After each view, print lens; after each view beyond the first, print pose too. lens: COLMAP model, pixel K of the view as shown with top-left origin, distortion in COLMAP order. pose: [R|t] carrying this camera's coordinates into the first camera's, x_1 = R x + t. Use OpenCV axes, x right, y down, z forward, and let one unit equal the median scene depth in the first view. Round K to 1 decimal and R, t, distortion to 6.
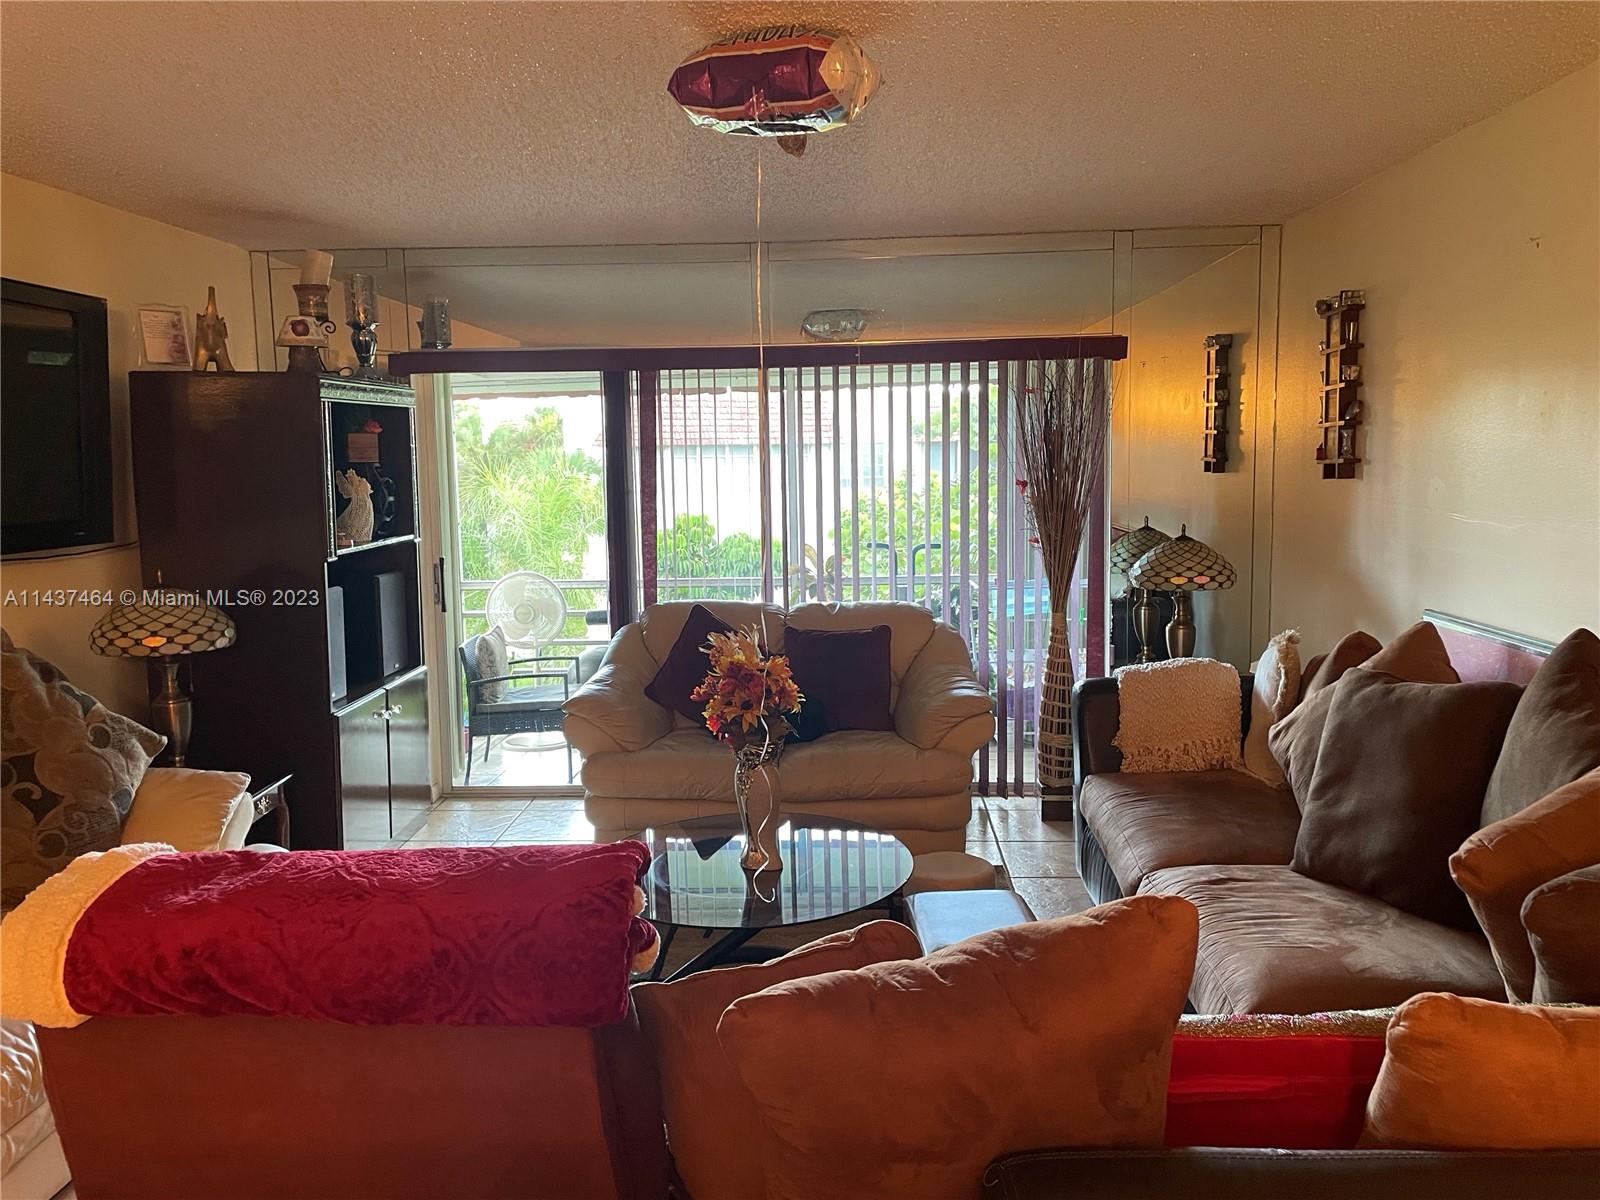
lens RADIAL K [[1230.7, 0, 809.1], [0, 1230.7, 597.4], [0, 0, 1]] dist [0.090041, -0.123402]
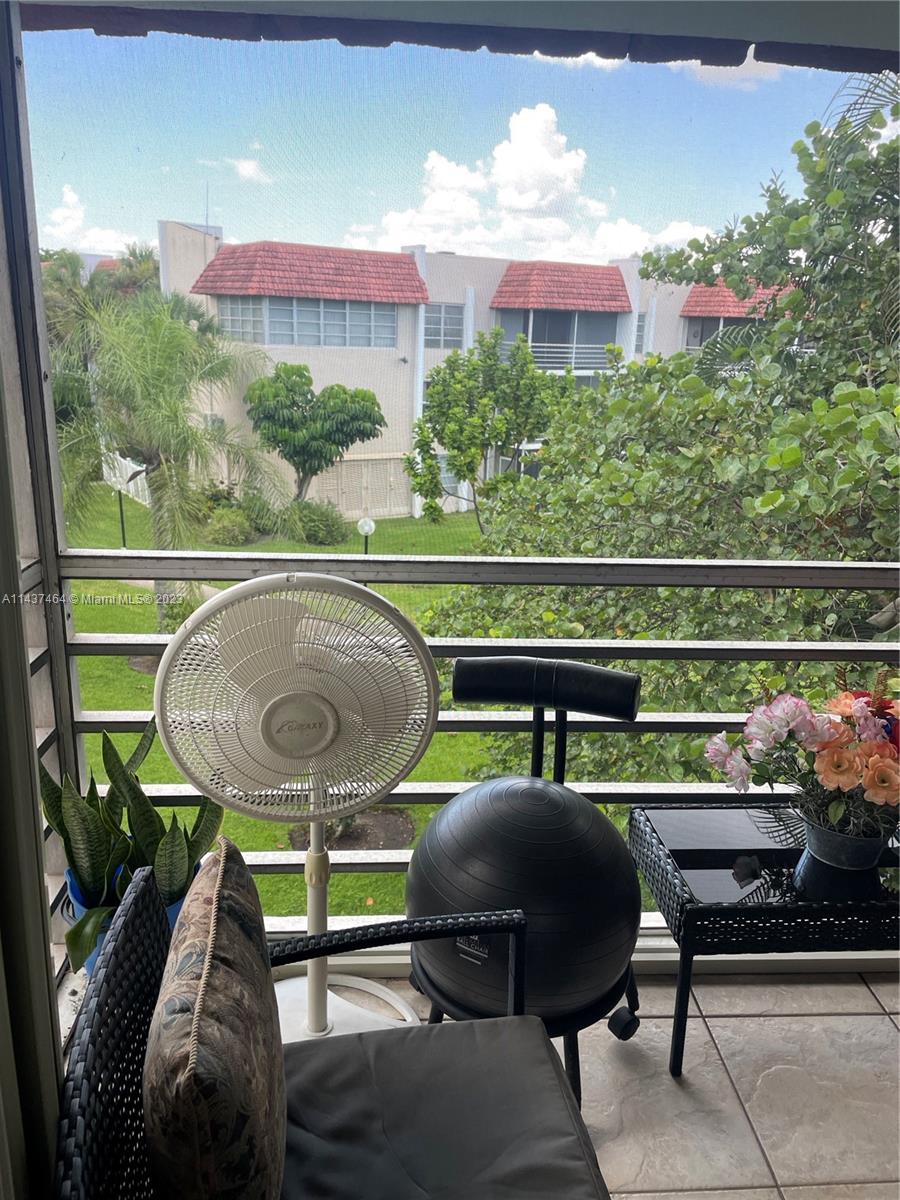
lens RADIAL K [[923.0, 0, 450.0], [0, 923.0, 600.0], [0, 0, 1]] dist [0.090041, -0.123402]
pose [[0.993402, 0.016046, 0.113560, -0.495940], [-0.035584, 0.984423, 0.172177, -0.114353], [-0.109028, -0.175082, 0.978498, 1.792607]]
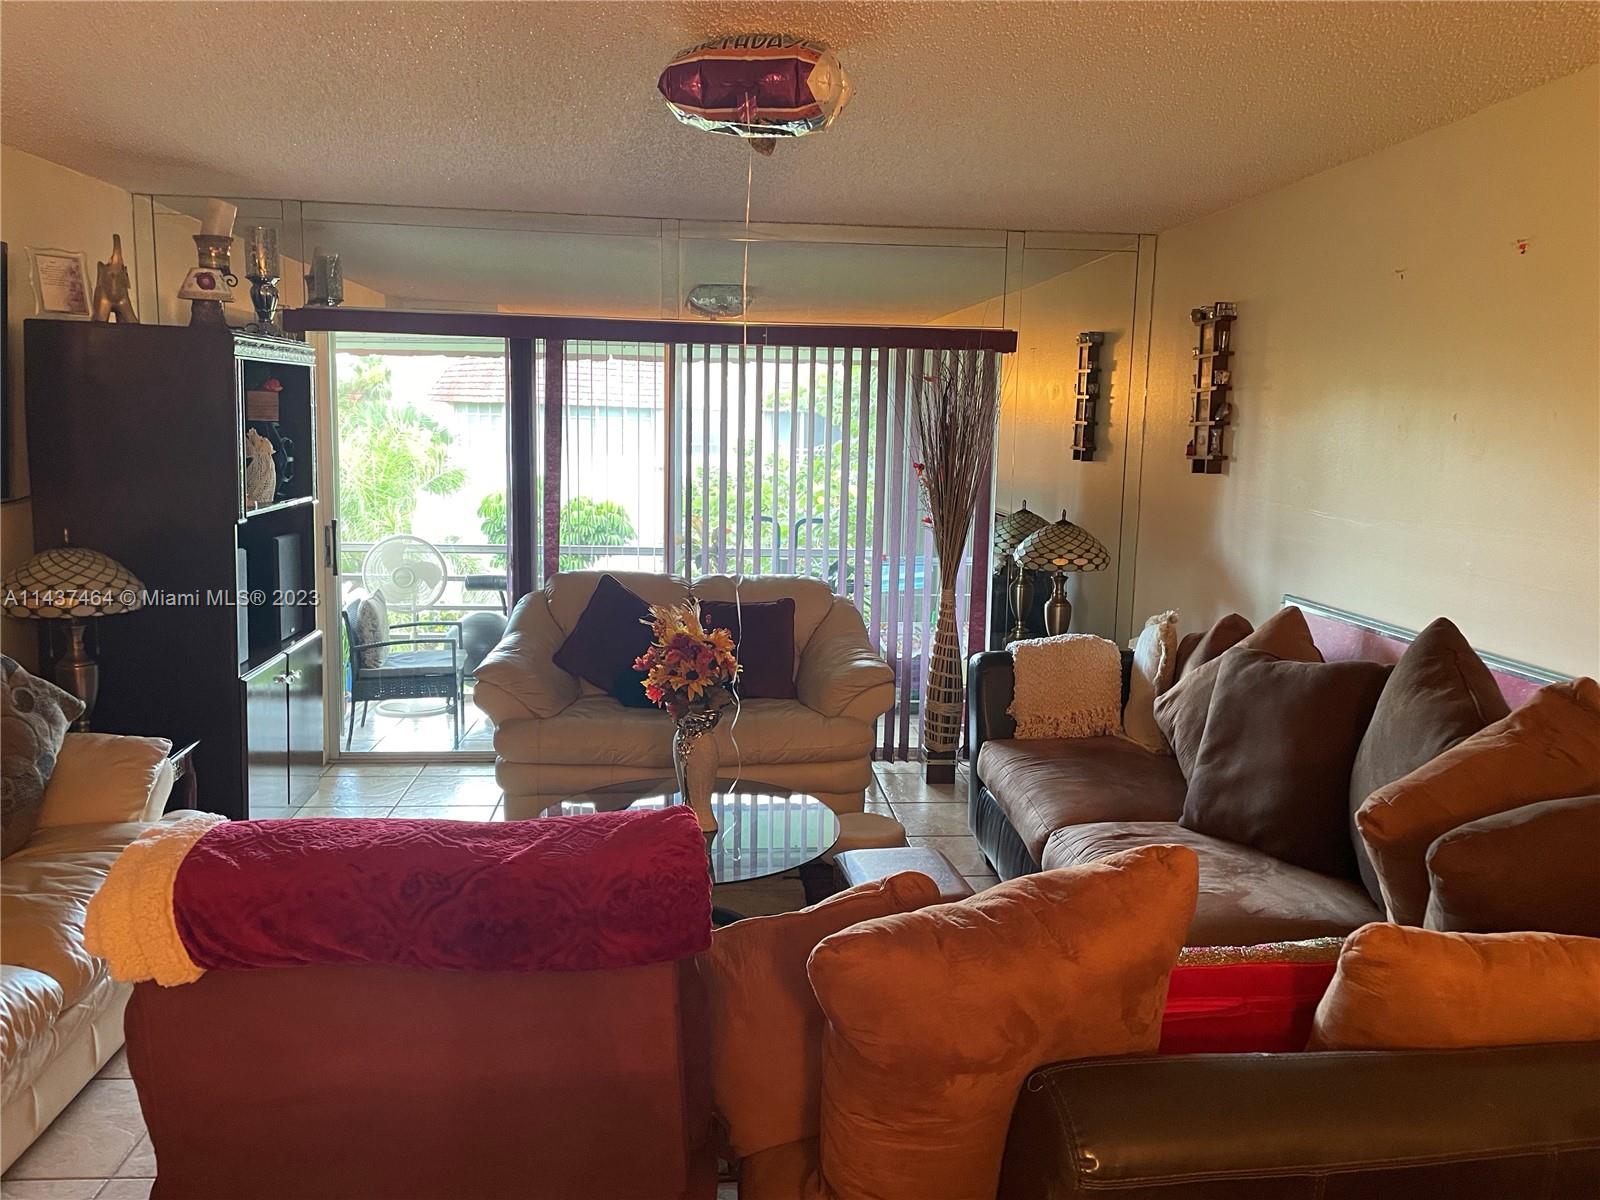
lens RADIAL K [[1223.6, 0, 823.8], [0, 1223.6, 599.0], [0, 0, 1]] dist [0.093096, -0.121212]
pose [[0.988956, 0.018731, 0.147019, -0.071260], [-0.022896, 0.999382, 0.026686, -0.005861], [-0.146428, -0.029758, 0.988774, -0.034626]]
